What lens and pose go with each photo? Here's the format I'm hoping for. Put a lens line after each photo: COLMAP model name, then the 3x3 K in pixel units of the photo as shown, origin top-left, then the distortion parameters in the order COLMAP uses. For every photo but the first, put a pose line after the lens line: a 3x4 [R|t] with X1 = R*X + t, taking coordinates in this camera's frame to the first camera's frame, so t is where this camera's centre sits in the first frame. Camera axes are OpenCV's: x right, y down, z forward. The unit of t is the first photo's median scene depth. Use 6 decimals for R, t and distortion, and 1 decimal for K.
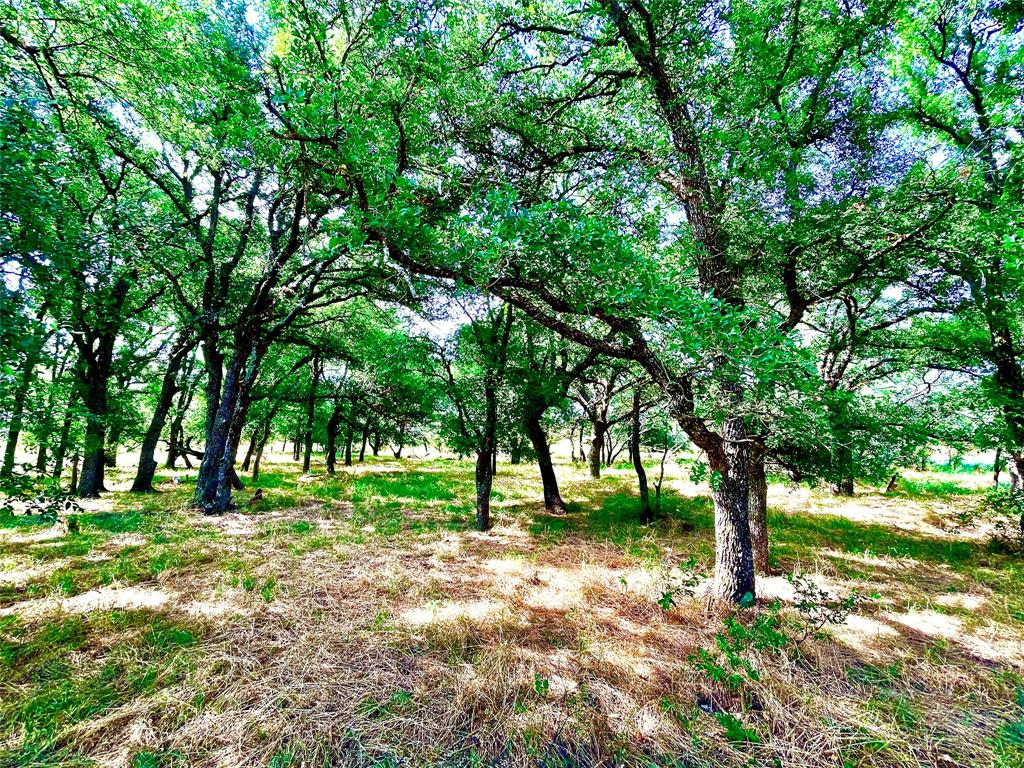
lens RADIAL K [[485.6, 0, 512.3], [0, 485.6, 384.8], [0, 0, 1]] dist [-0.000038, -0.000414]
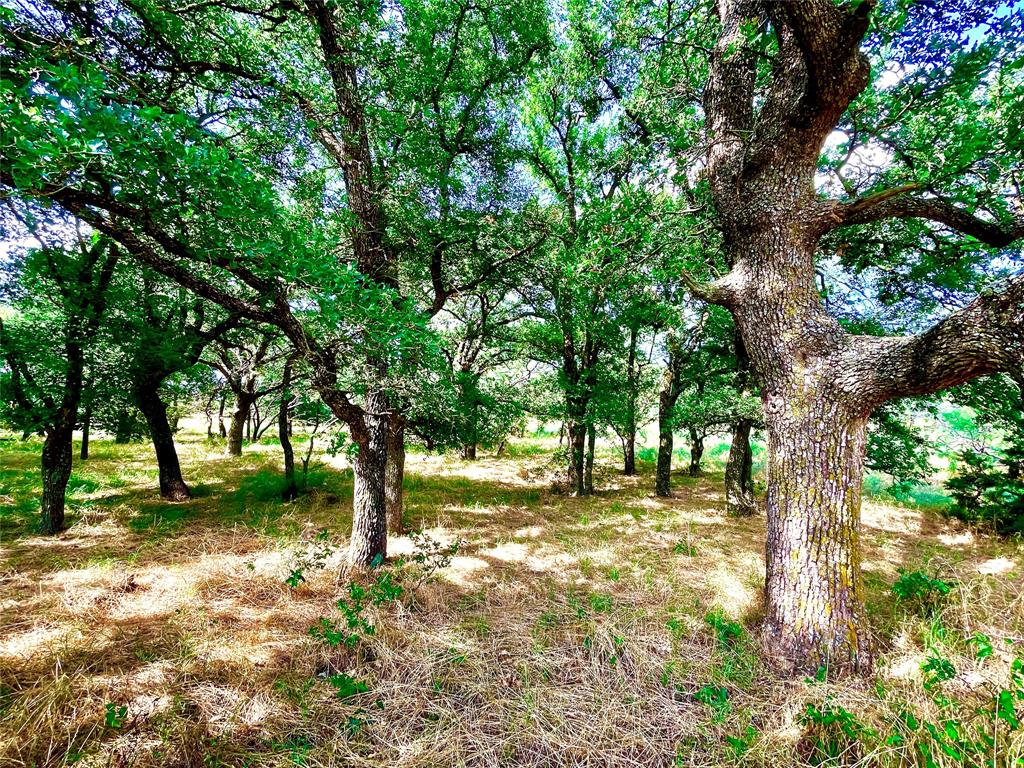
lens RADIAL K [[485.6, 0, 515.3], [0, 485.6, 384.8], [0, 0, 1]] dist [-0.000038, -0.000414]
pose [[0.778466, 0.039280, 0.626456, 0.016470], [-0.073046, 0.996928, 0.028261, 0.000826], [-0.623422, -0.067760, 0.778944, -0.000104]]
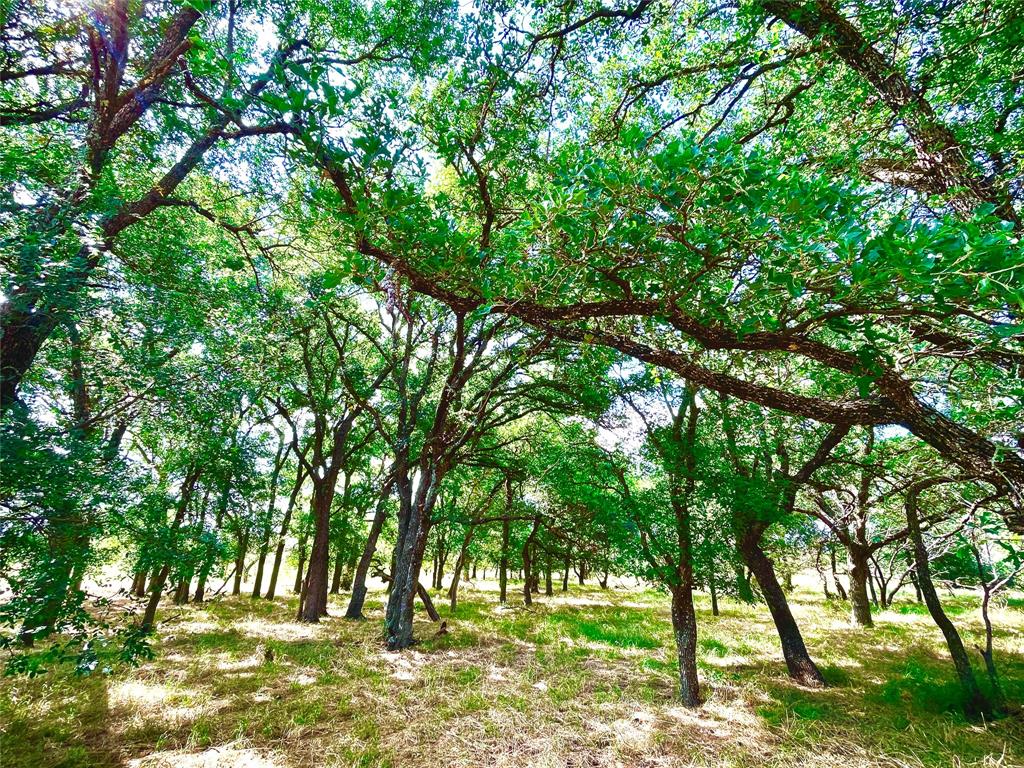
lens RADIAL K [[485.6, 0, 512.4], [0, 485.6, 385.1], [0, 0, 1]] dist [-0.000038, -0.000414]
pose [[0.913119, -0.134970, -0.384704, 0.036011], [0.037966, 0.967661, -0.249381, 0.011285], [0.405922, 0.213108, 0.888714, 0.150893]]
